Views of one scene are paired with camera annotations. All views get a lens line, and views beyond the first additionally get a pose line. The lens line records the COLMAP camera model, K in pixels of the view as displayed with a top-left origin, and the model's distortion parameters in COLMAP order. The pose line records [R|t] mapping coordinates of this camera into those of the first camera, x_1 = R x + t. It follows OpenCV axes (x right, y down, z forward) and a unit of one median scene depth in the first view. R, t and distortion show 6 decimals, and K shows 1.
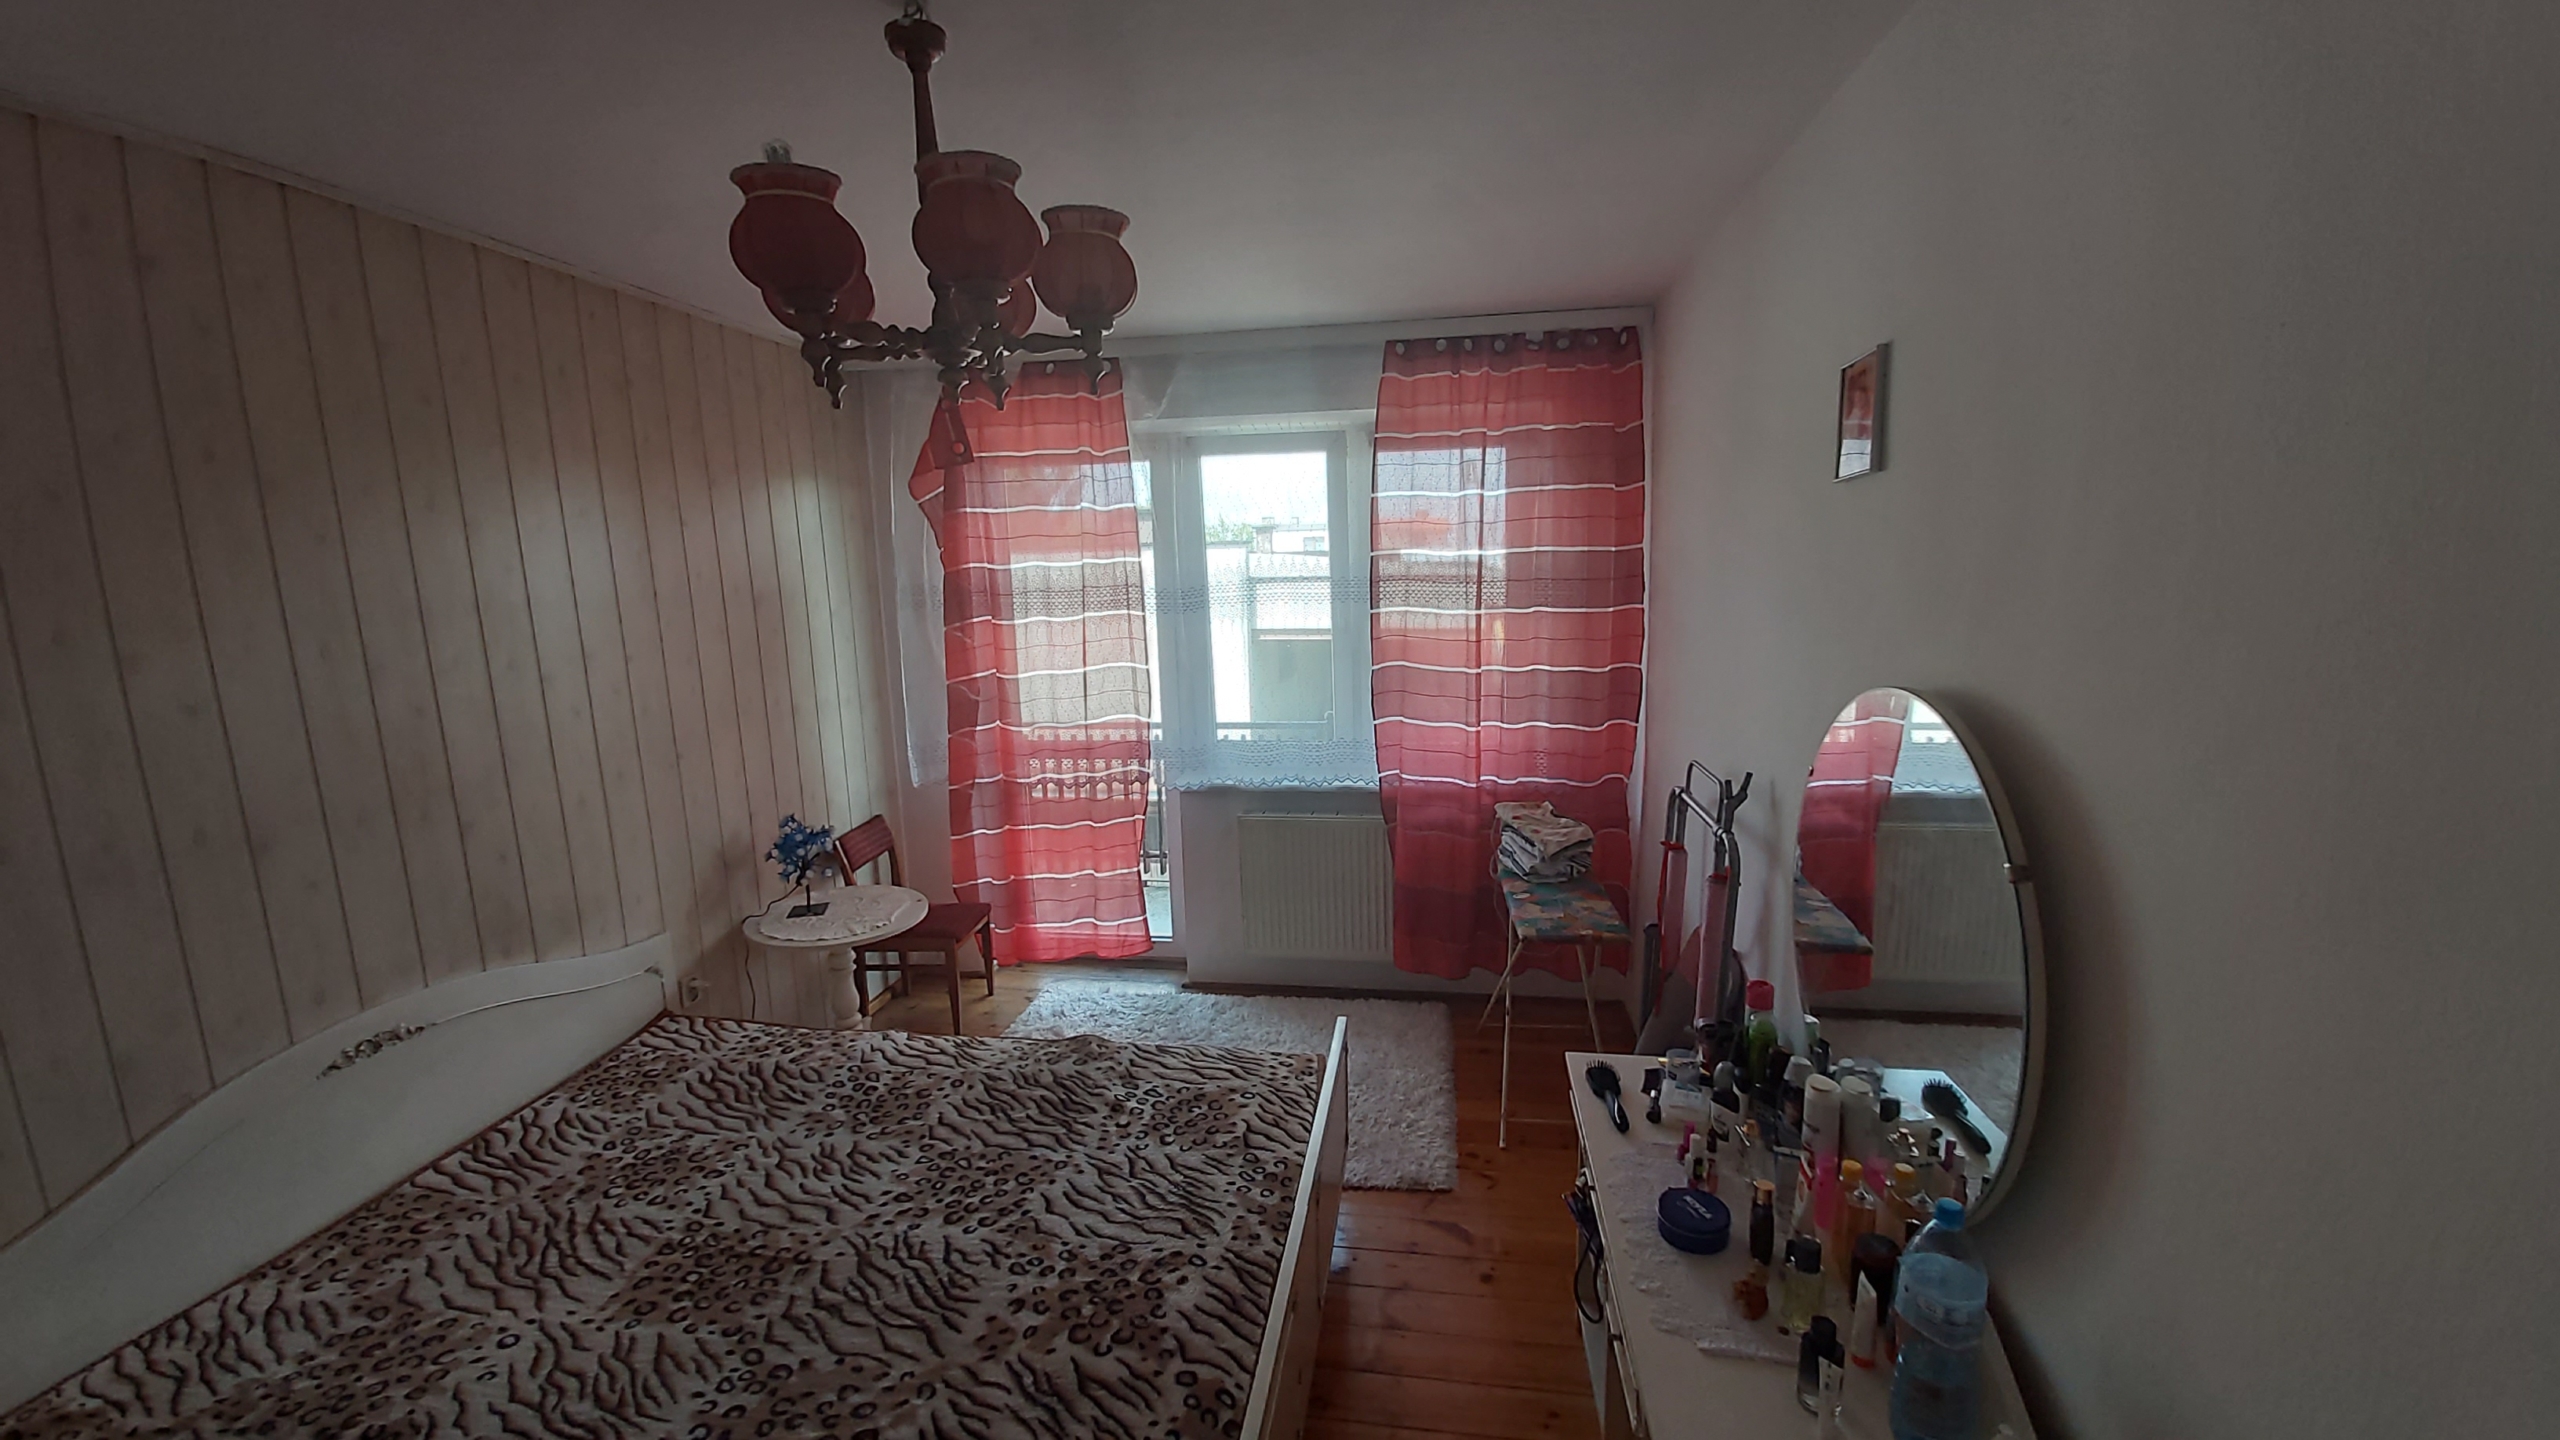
lens RADIAL K [[998.2, 0, 1275.2], [0, 998.2, 727.8], [0, 0, 1]] dist [0.022641, -0.015710]
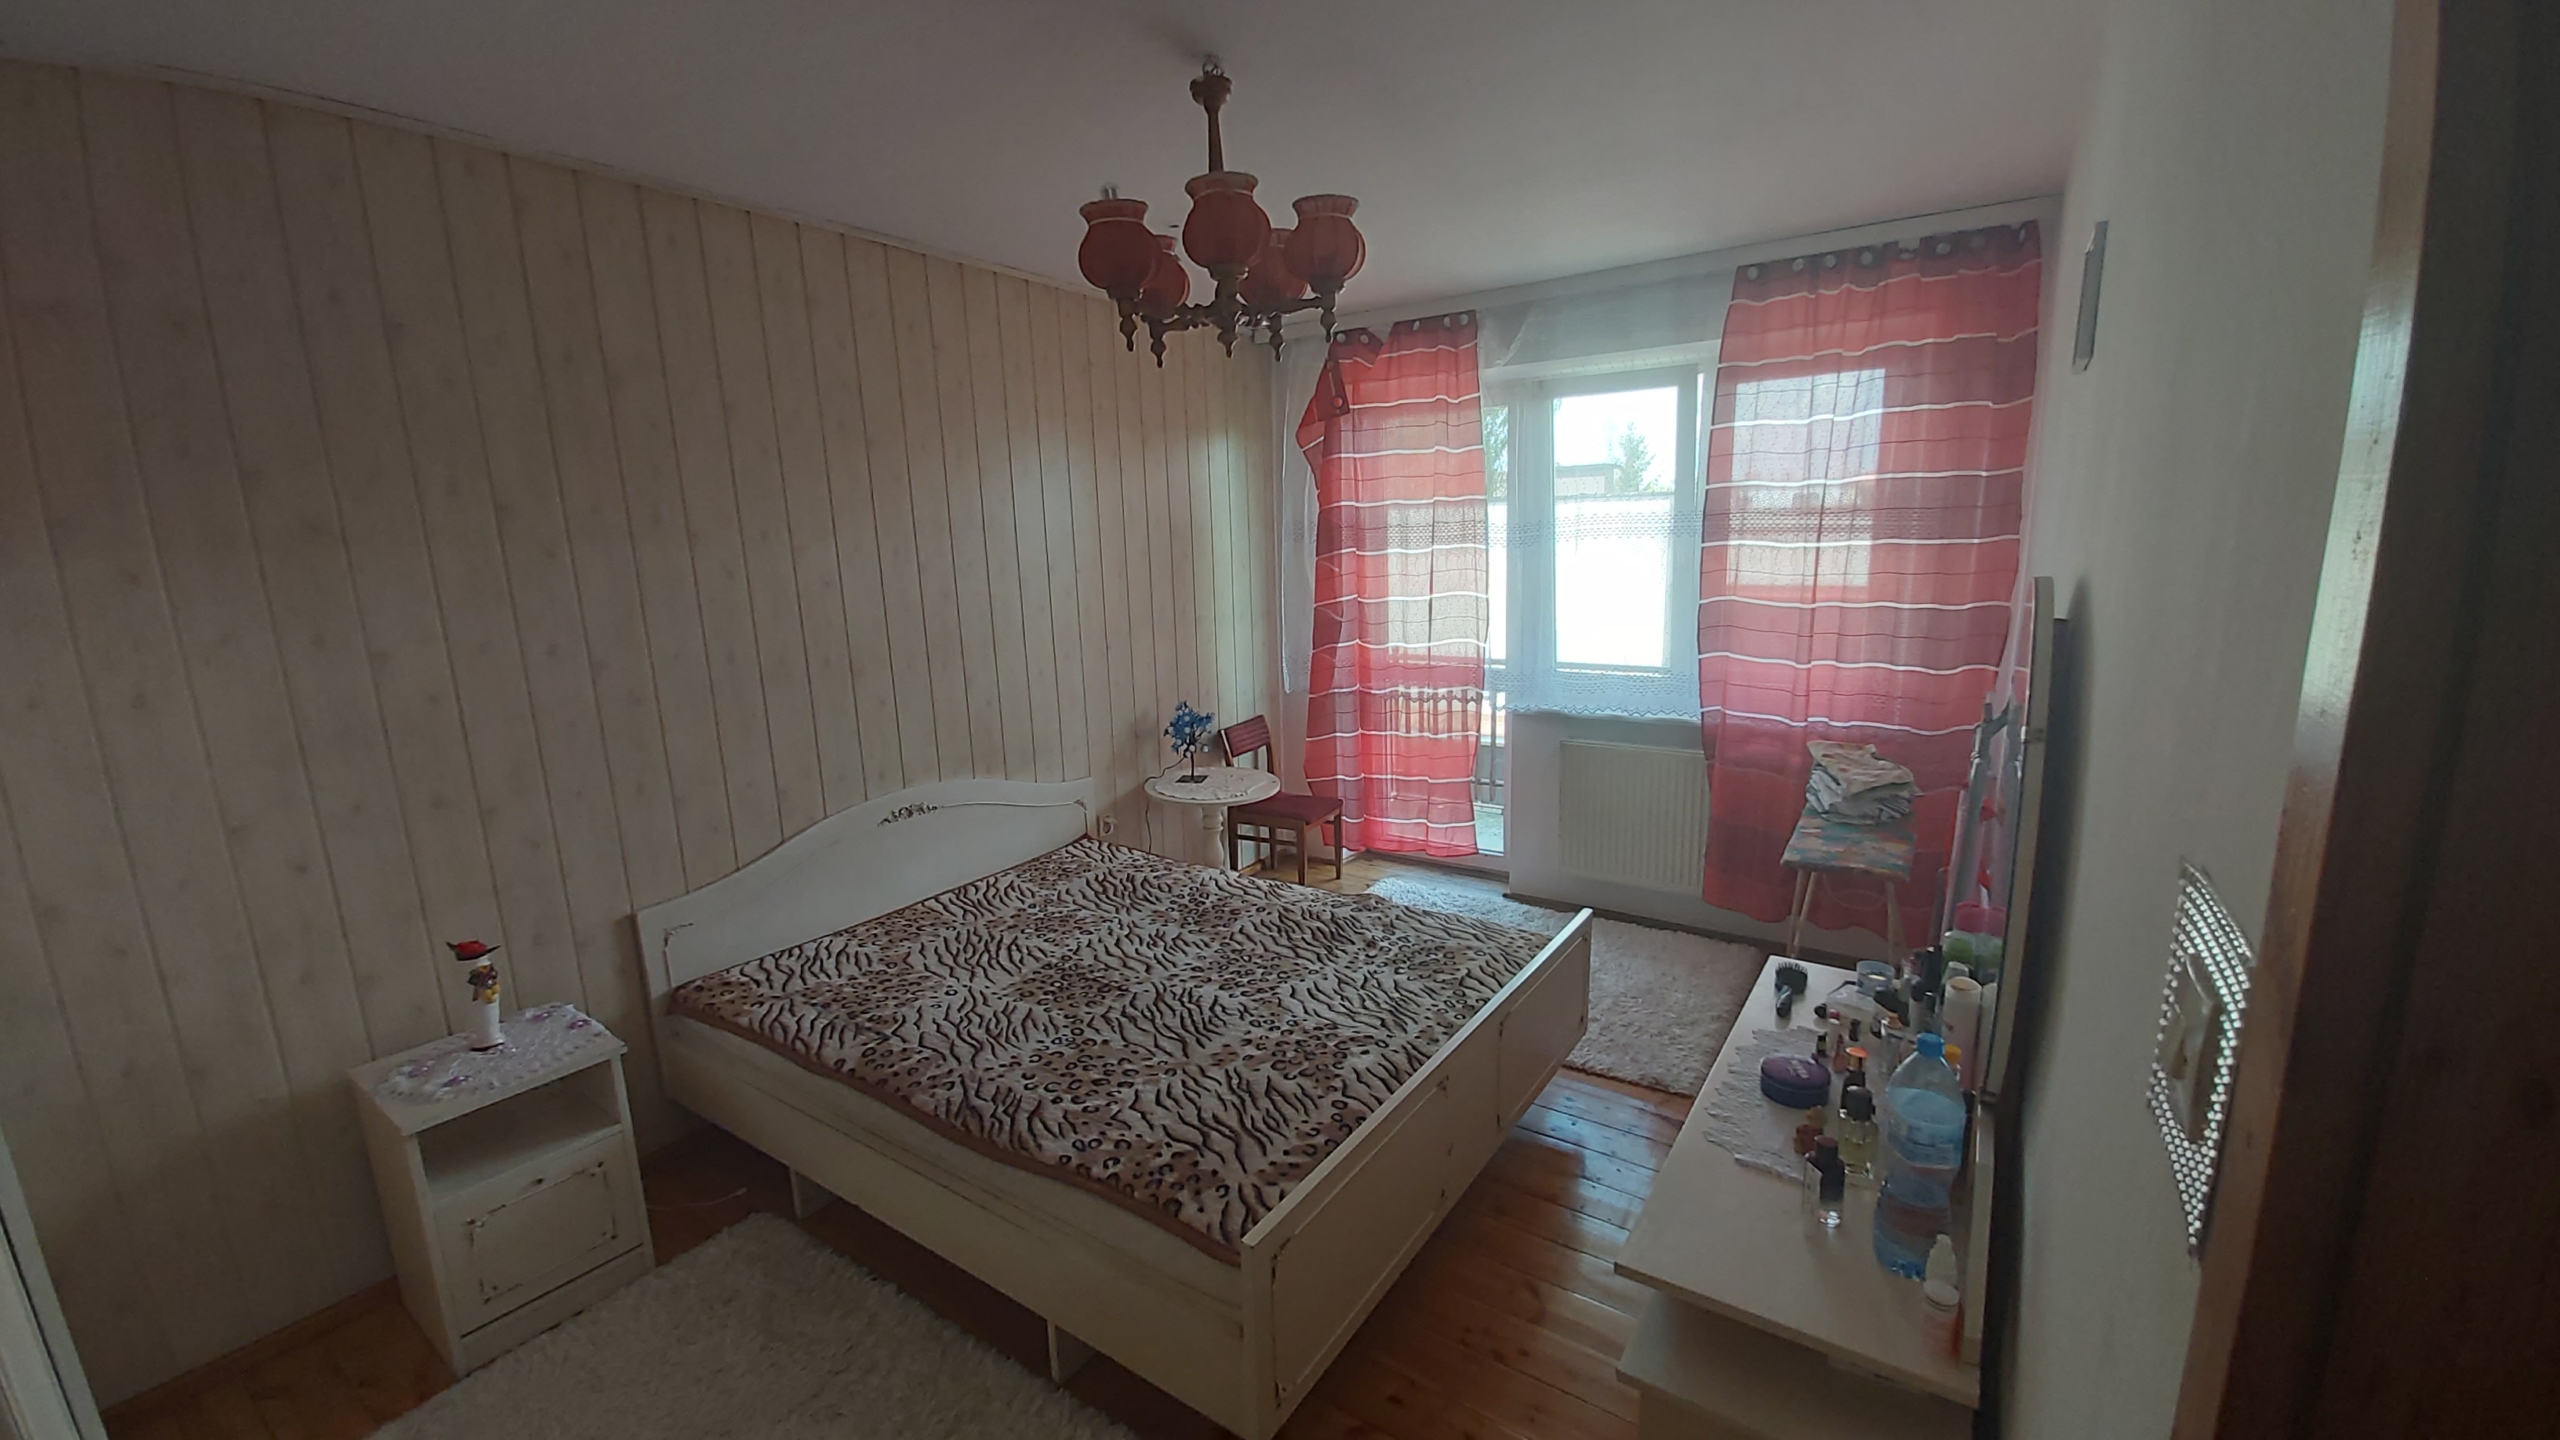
lens RADIAL K [[996.4, 0, 1280.0], [0, 996.4, 720.0], [0, 0, 1]] dist [0.000088, 0.000107]
pose [[0.904551, 0.080320, -0.418732, 0.217132], [-0.066990, 0.996671, 0.046467, 0.061770], [0.421070, -0.013981, 0.906920, -0.123106]]
